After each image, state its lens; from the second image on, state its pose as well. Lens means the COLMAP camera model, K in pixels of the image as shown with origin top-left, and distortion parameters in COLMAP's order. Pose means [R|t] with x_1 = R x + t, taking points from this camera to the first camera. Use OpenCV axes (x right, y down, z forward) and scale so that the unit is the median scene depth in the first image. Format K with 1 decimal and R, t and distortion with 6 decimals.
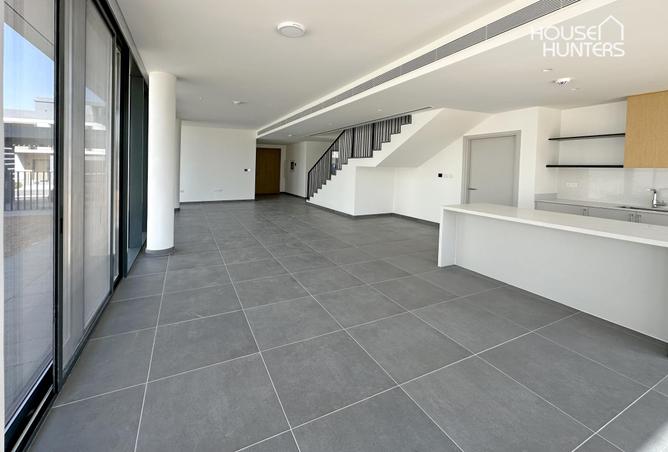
lens RADIAL K [[291.3, 0, 334.0], [0, 291.3, 226.0], [0, 0, 1]] dist [0.000189, 0.000008]
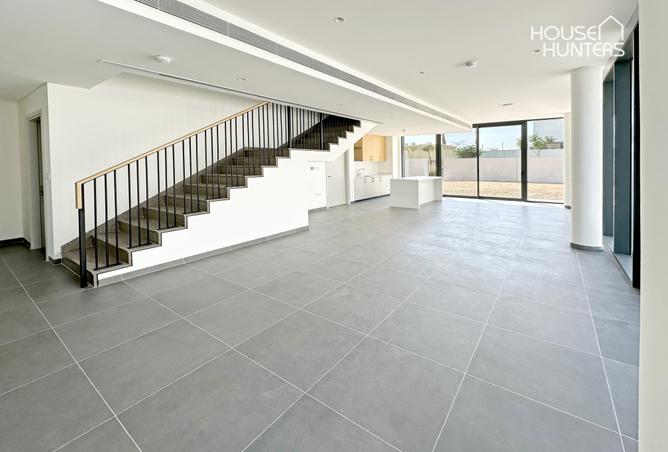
lens RADIAL K [[291.3, 0, 334.0], [0, 291.3, 226.0], [0, 0, 1]] dist [0.000189, 0.000008]
pose [[-0.453738, -0.191859, 0.870237, -0.750227], [0.189356, 0.933490, 0.304534, -0.295913], [-0.870785, 0.302963, -0.387230, 1.441534]]
